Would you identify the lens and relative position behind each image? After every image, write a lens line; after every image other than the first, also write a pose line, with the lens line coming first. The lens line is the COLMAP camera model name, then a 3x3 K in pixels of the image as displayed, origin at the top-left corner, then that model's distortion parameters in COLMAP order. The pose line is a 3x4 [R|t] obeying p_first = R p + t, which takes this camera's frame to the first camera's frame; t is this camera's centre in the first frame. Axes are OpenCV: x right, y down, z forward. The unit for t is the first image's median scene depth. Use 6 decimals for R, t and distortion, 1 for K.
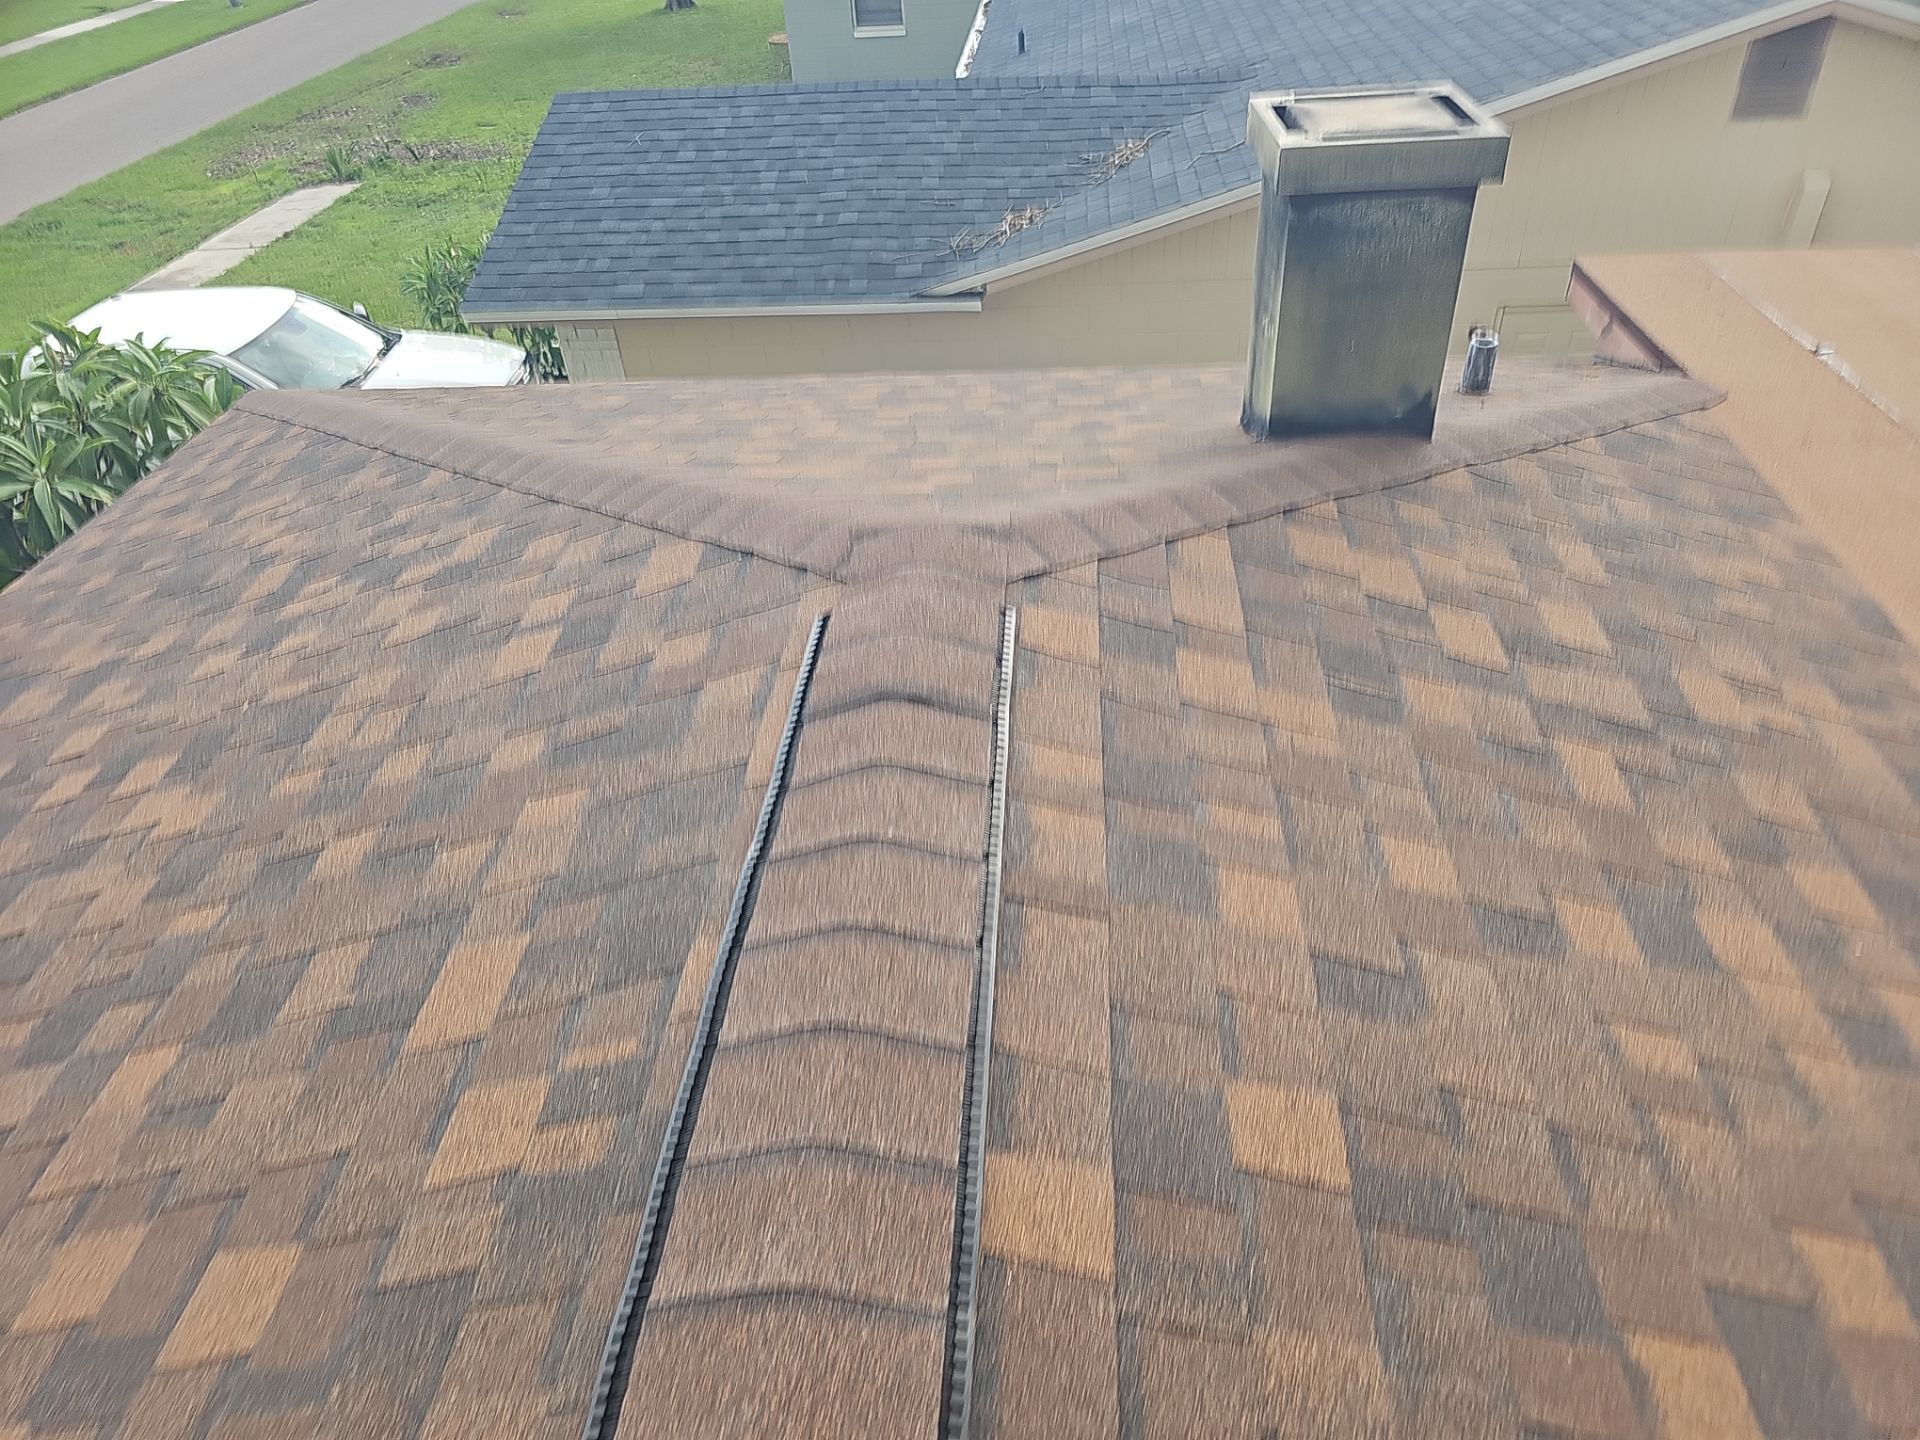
lens RADIAL K [[1282.7, 0, 968.1], [0, 1282.7, 727.7], [0, 0, 1]] dist [0.034557, -0.021424]
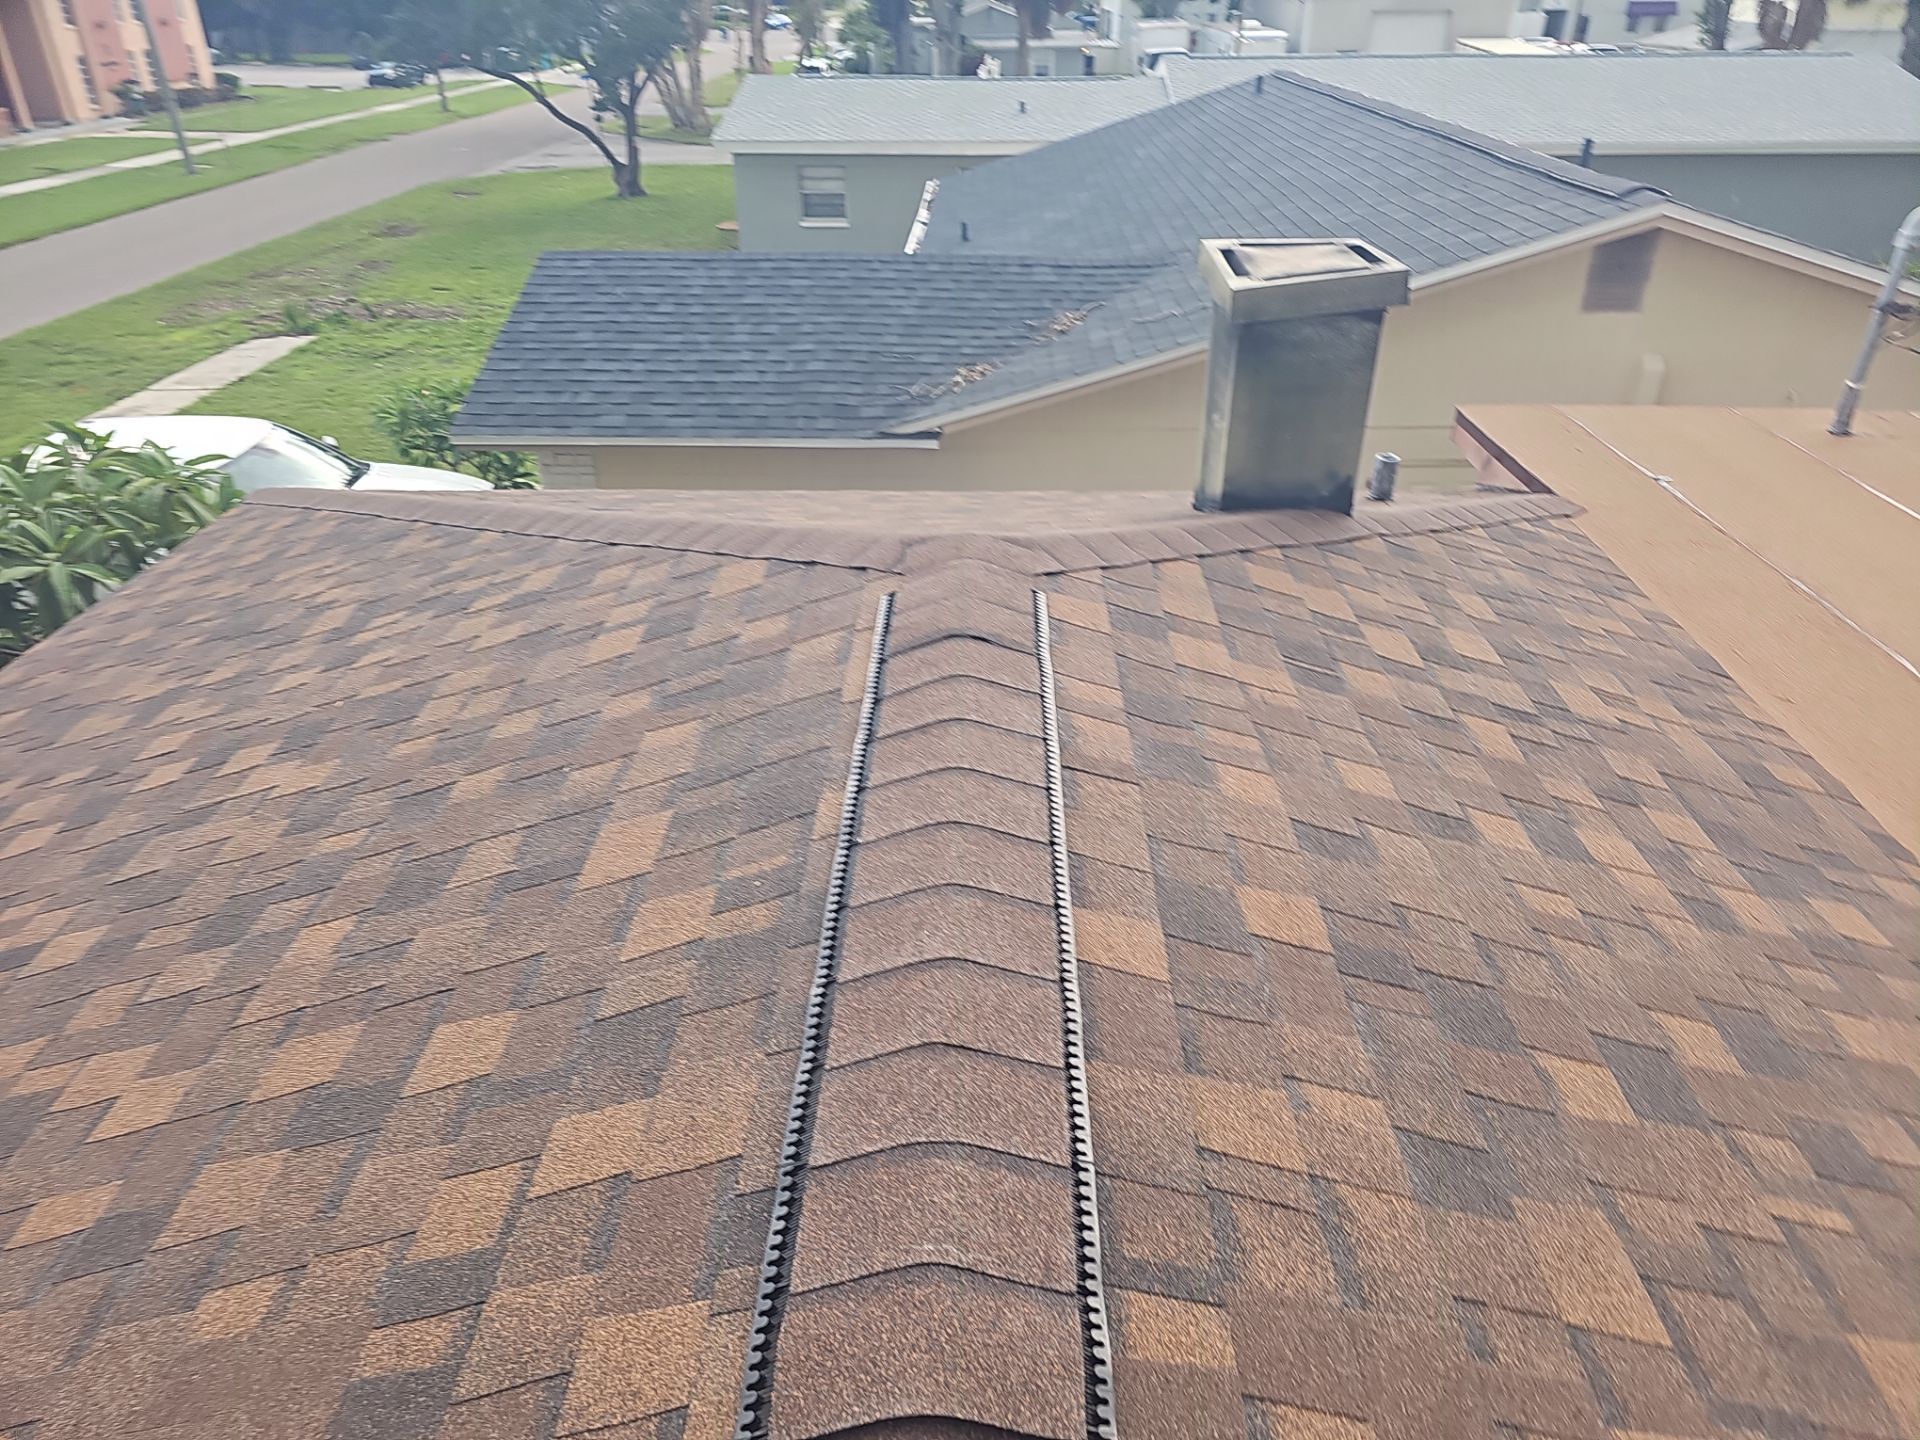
lens RADIAL K [[1273.6, 0, 967.9], [0, 1273.6, 742.5], [0, 0, 1]] dist [0.043188, -0.029918]
pose [[0.997357, 0.021227, 0.069483, -0.087926], [-0.012748, 0.992659, -0.120274, 0.149207], [-0.071525, 0.119070, 0.990306, -0.155552]]
